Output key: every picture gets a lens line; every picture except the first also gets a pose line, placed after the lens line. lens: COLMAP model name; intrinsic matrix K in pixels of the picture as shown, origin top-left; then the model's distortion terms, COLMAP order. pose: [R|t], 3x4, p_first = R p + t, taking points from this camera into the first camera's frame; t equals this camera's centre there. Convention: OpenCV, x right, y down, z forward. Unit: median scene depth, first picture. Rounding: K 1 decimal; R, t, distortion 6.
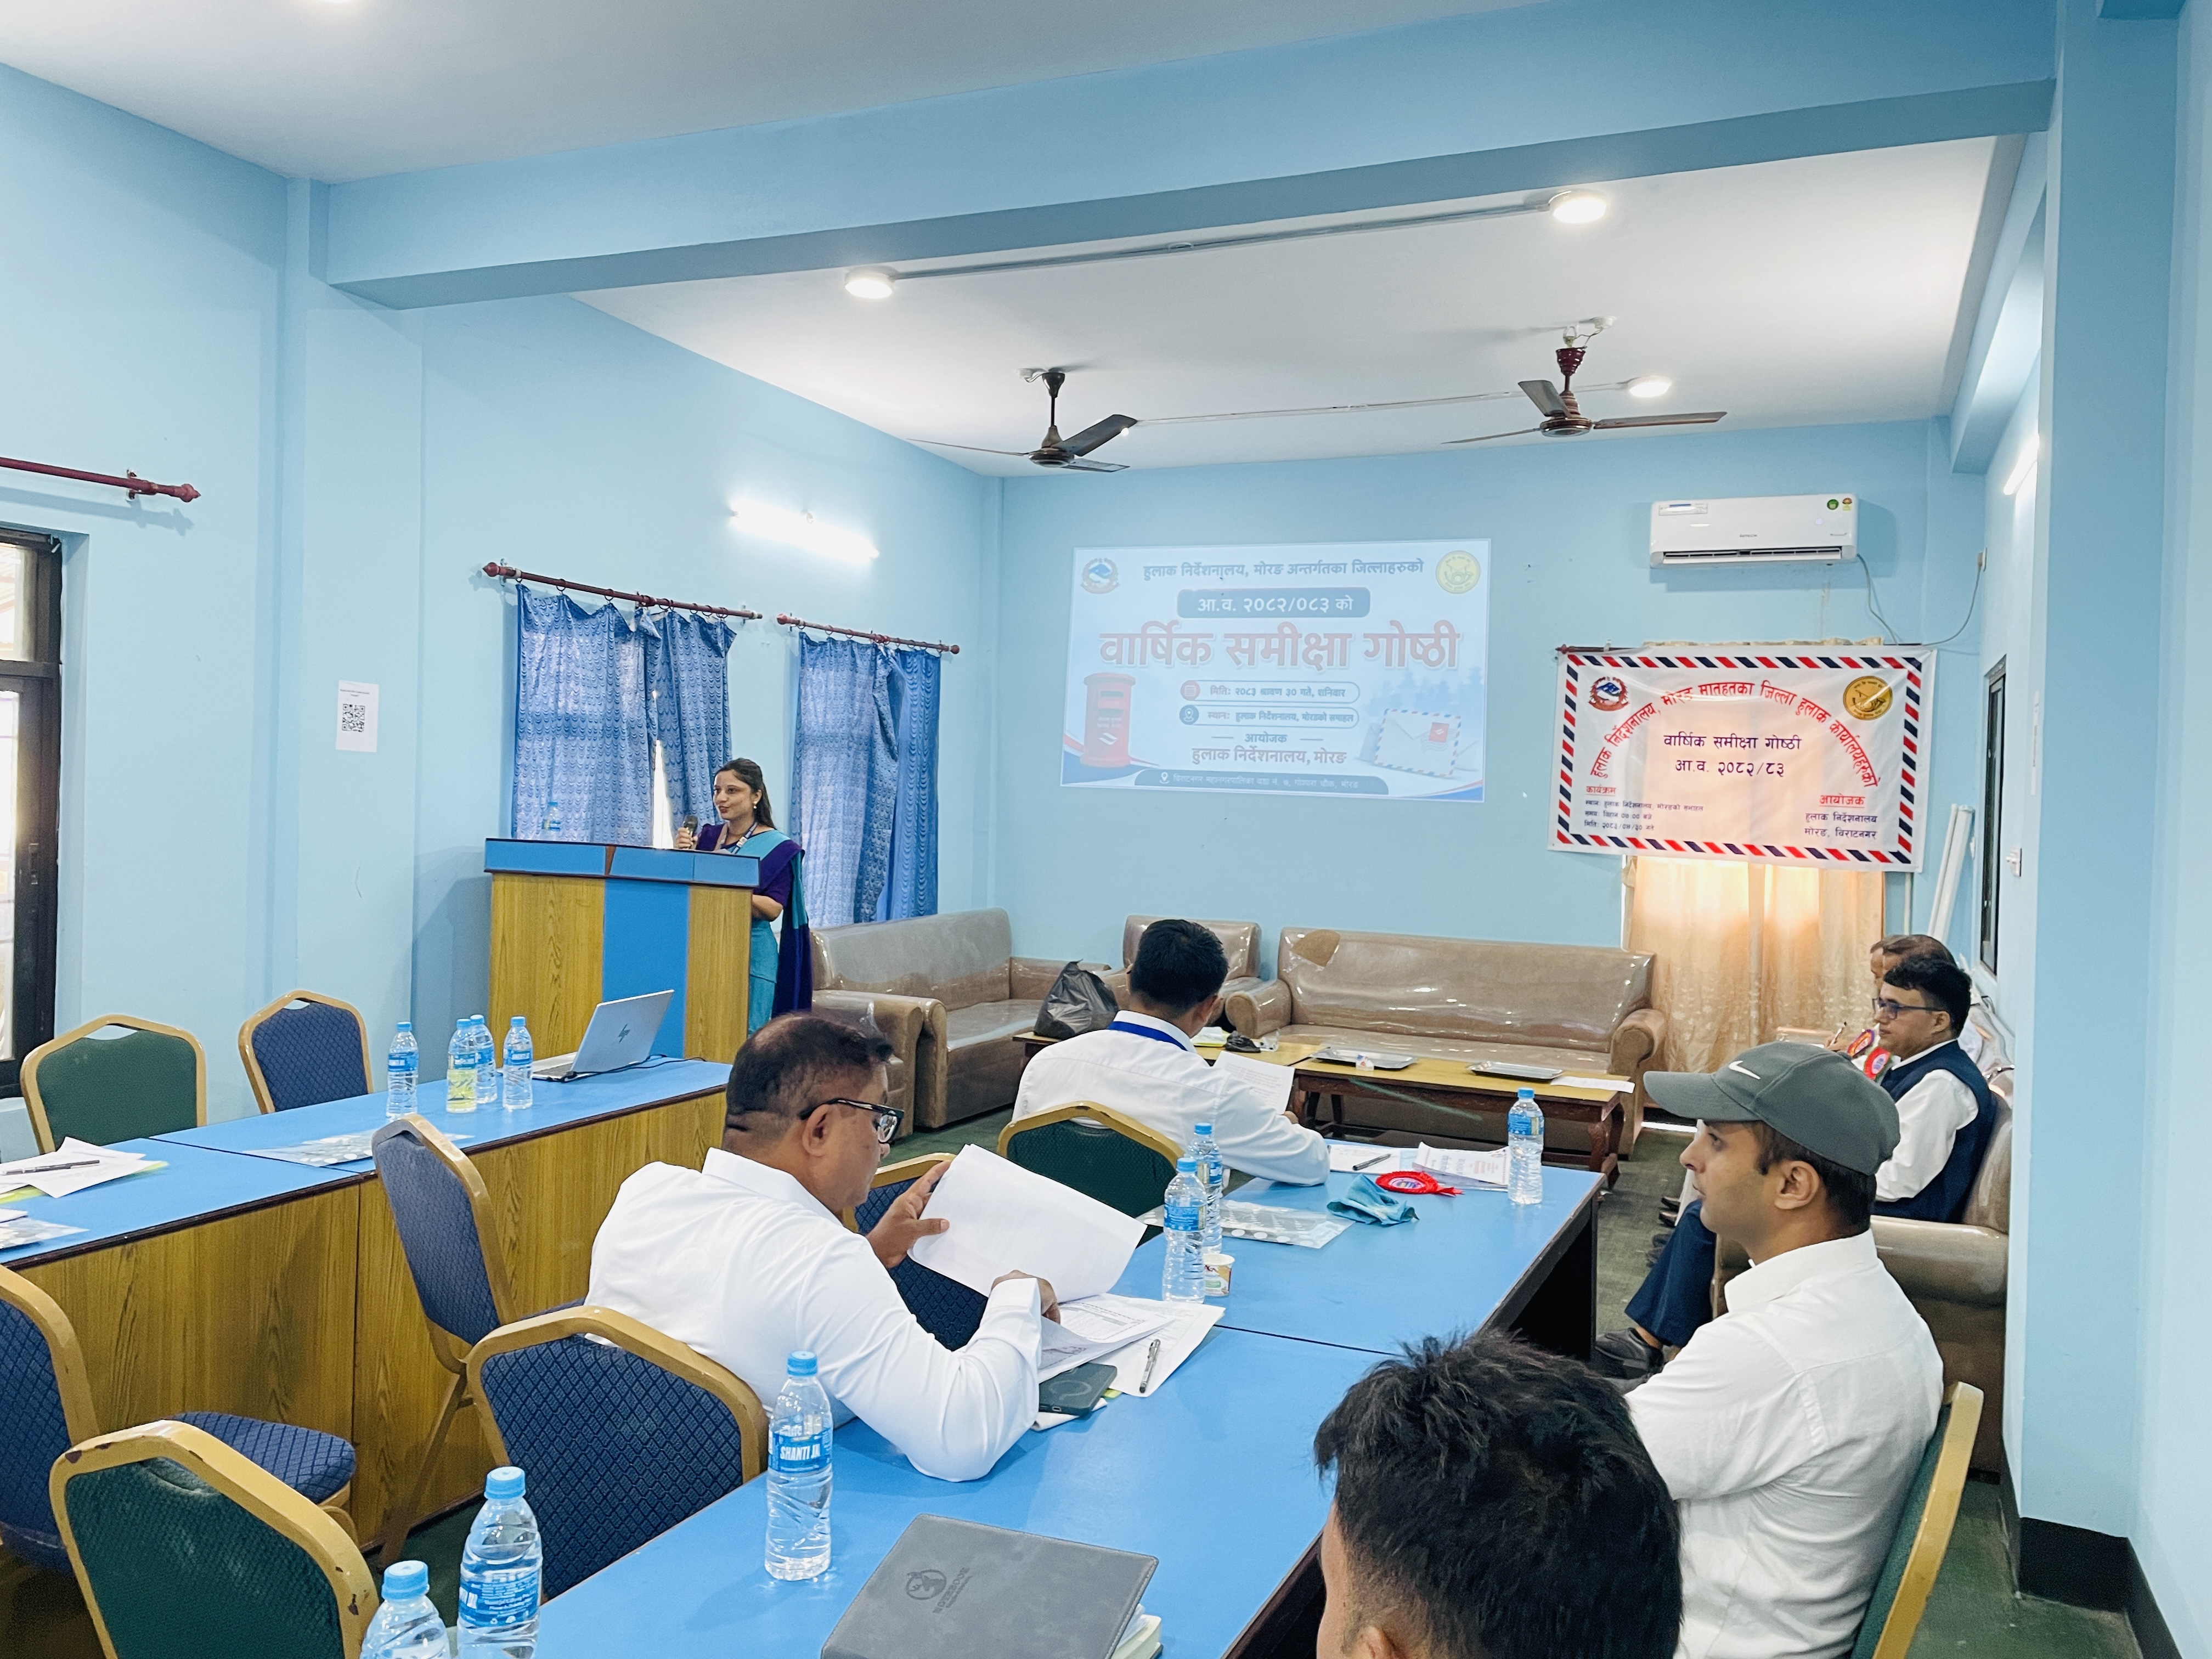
lens RADIAL K [[1662.4, 0, 1112.0], [0, 1662.4, 803.7], [0, 0, 1]] dist [0.100123, -0.136141]
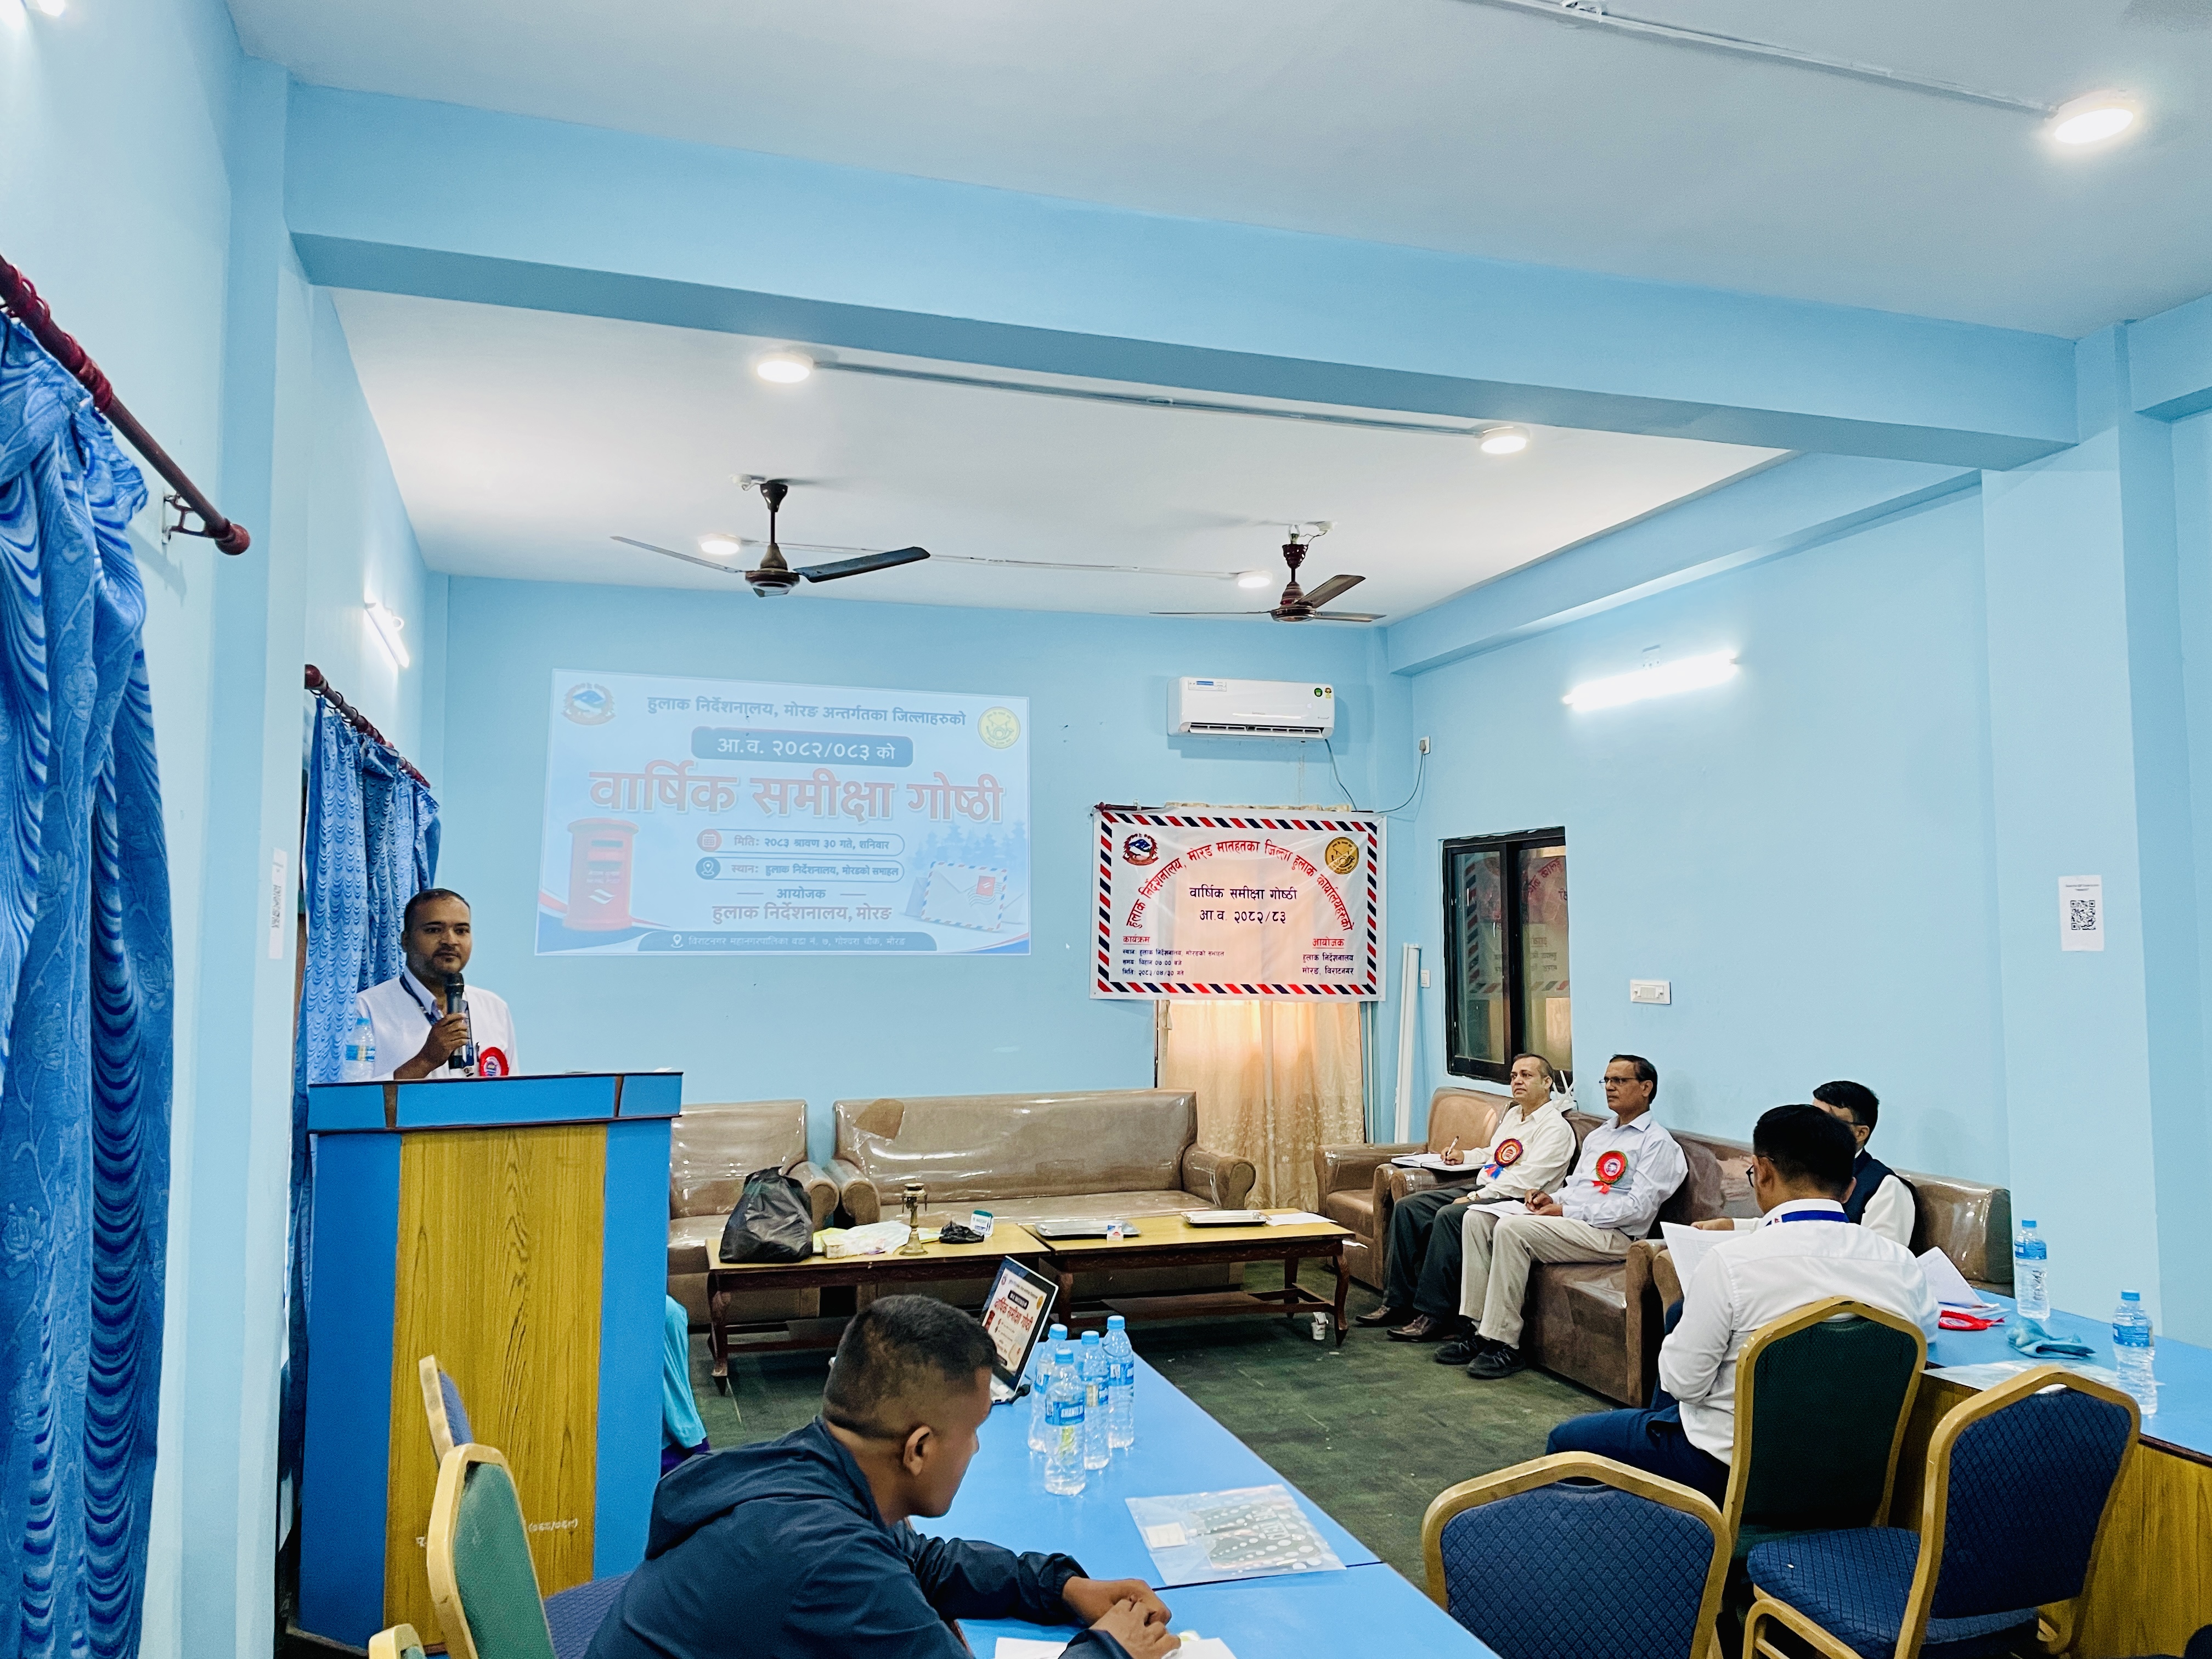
lens RADIAL K [[1662.4, 0, 1136.8], [0, 1662.4, 801.4], [0, 0, 1]] dist [0.100123, -0.136141]
pose [[0.745833, 0.022166, 0.665764, -0.421700], [0.029965, 0.997318, -0.066773, -0.025643], [-0.665458, 0.069751, 0.743169, 0.212020]]
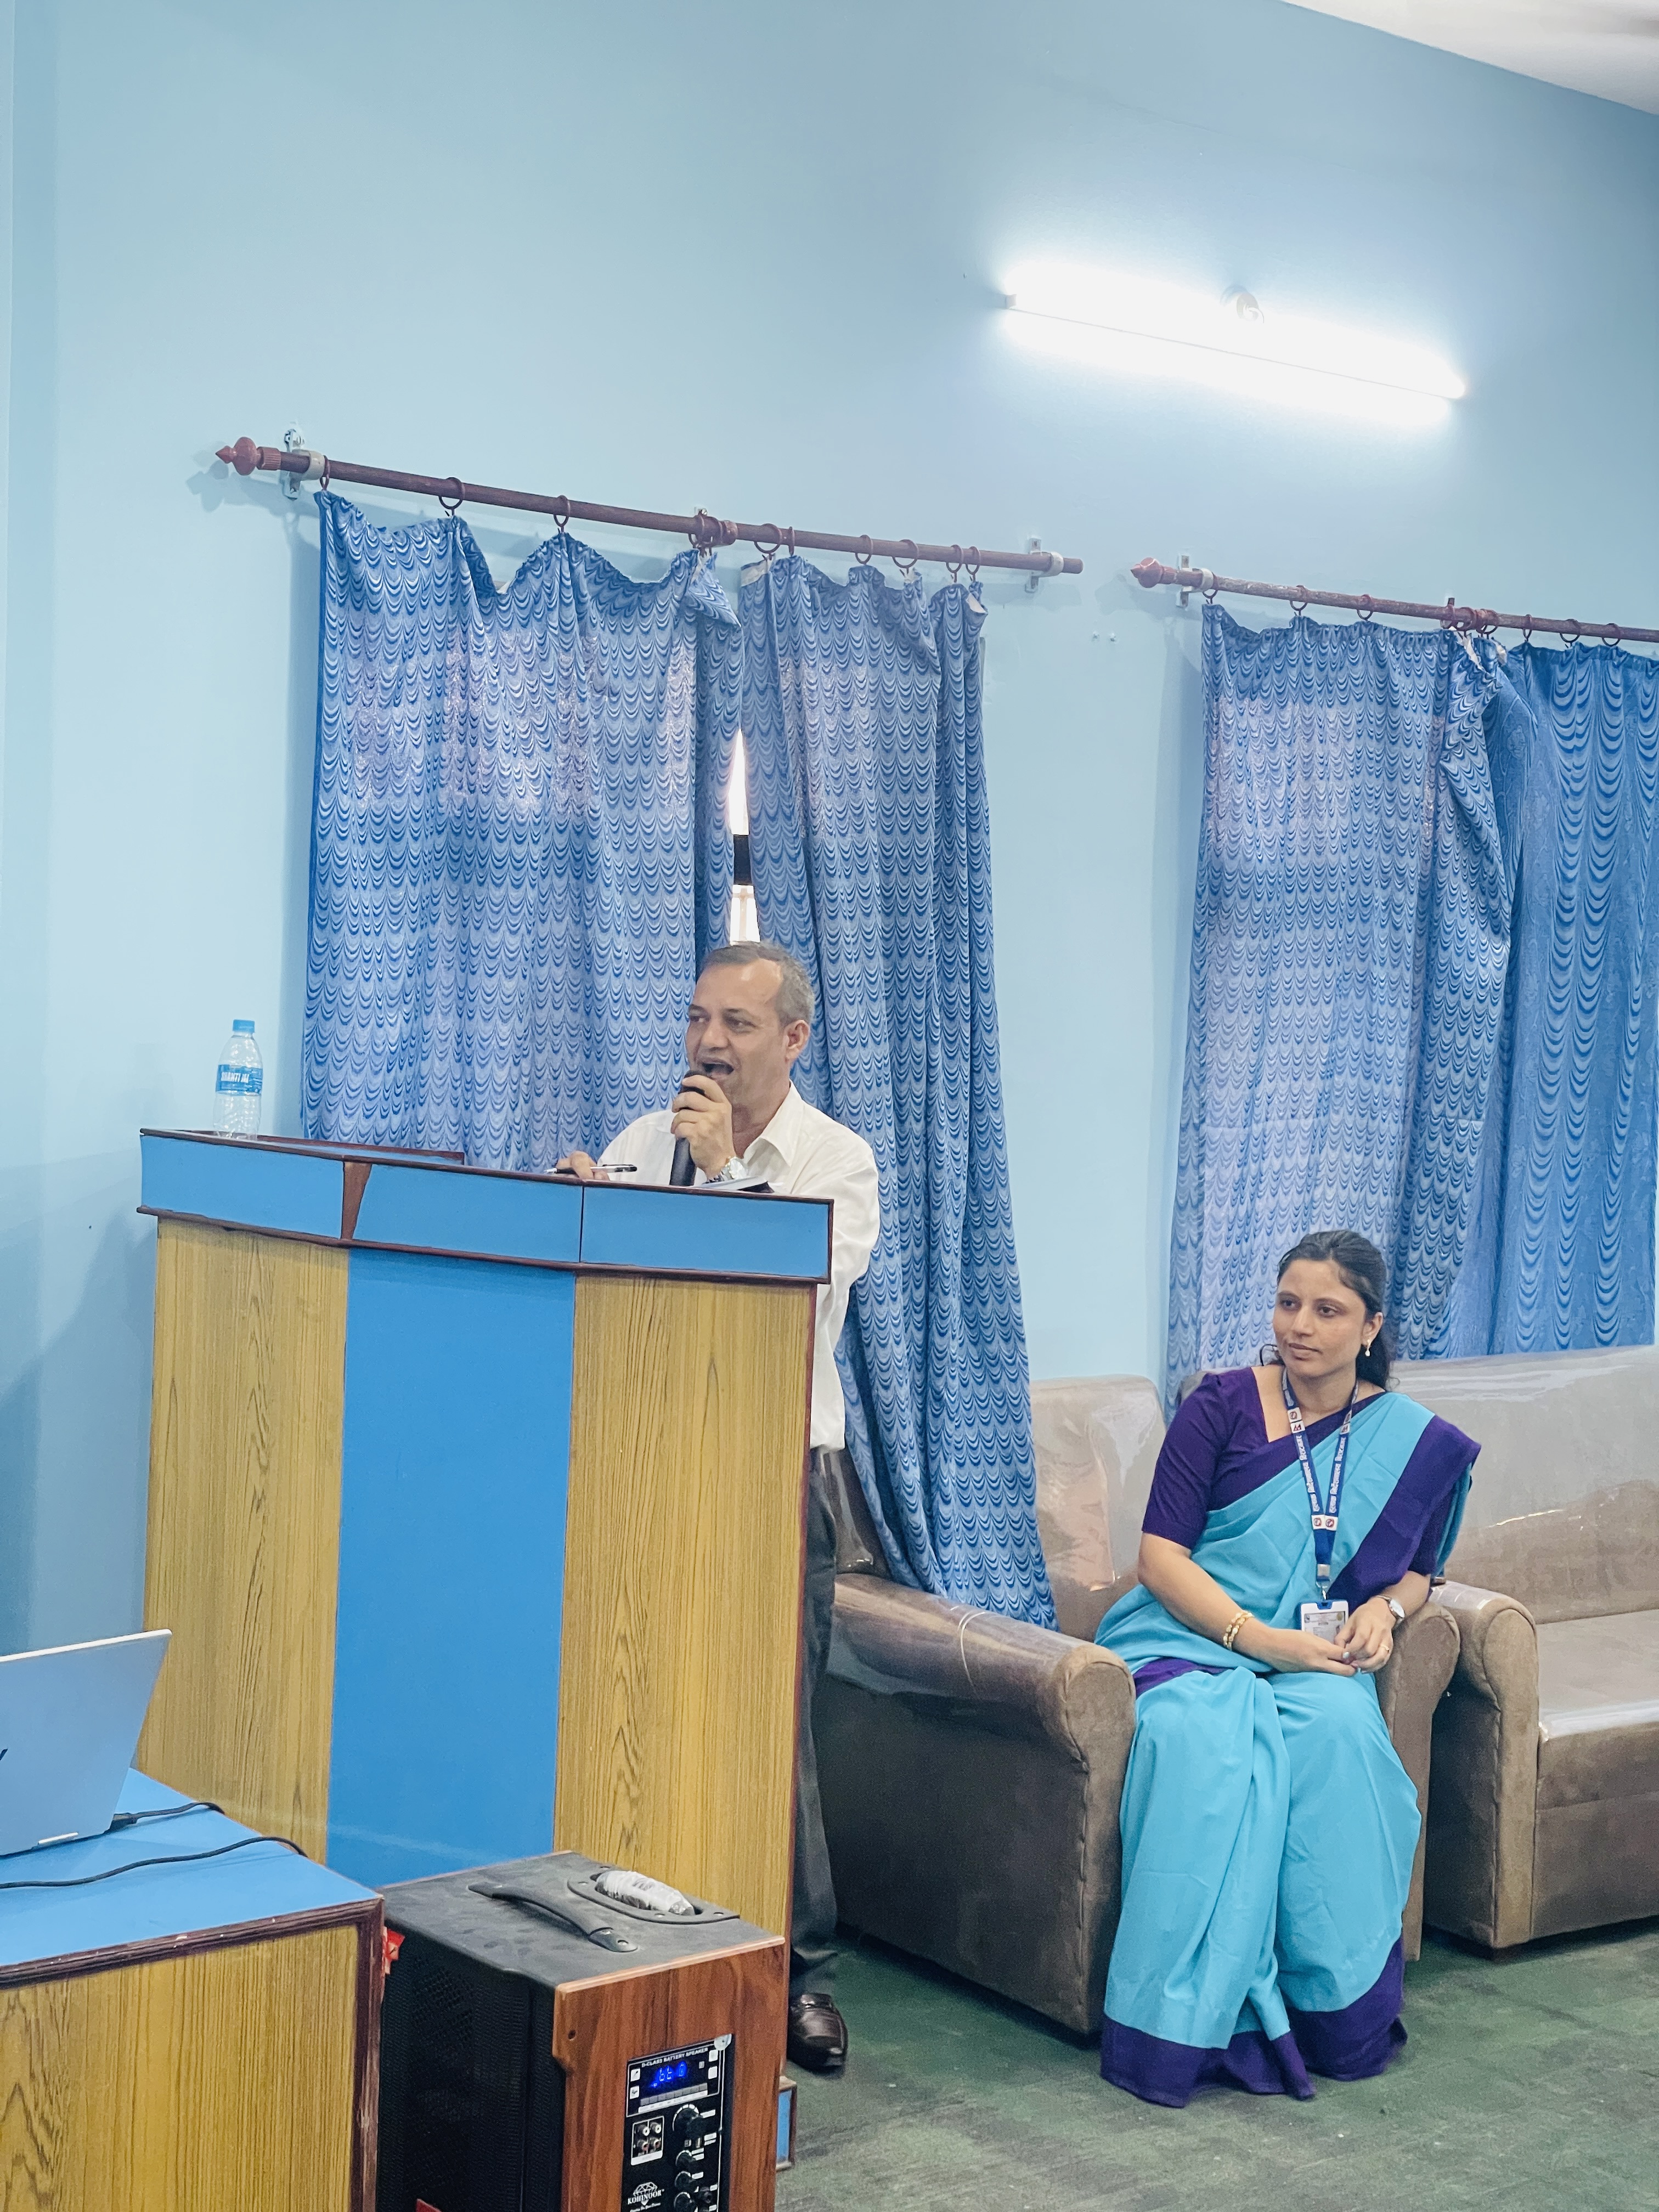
lens RADIAL K [[3307.4, 0, 847.3], [0, 3307.4, 1104.9], [0, 0, 1]] dist [0.118814, 0.000000]
pose [[0.879446, 0.027575, -0.475200, 0.103894], [-0.016910, 0.999500, 0.026704, -0.006249], [0.475699, -0.015449, 0.879473, 0.272564]]
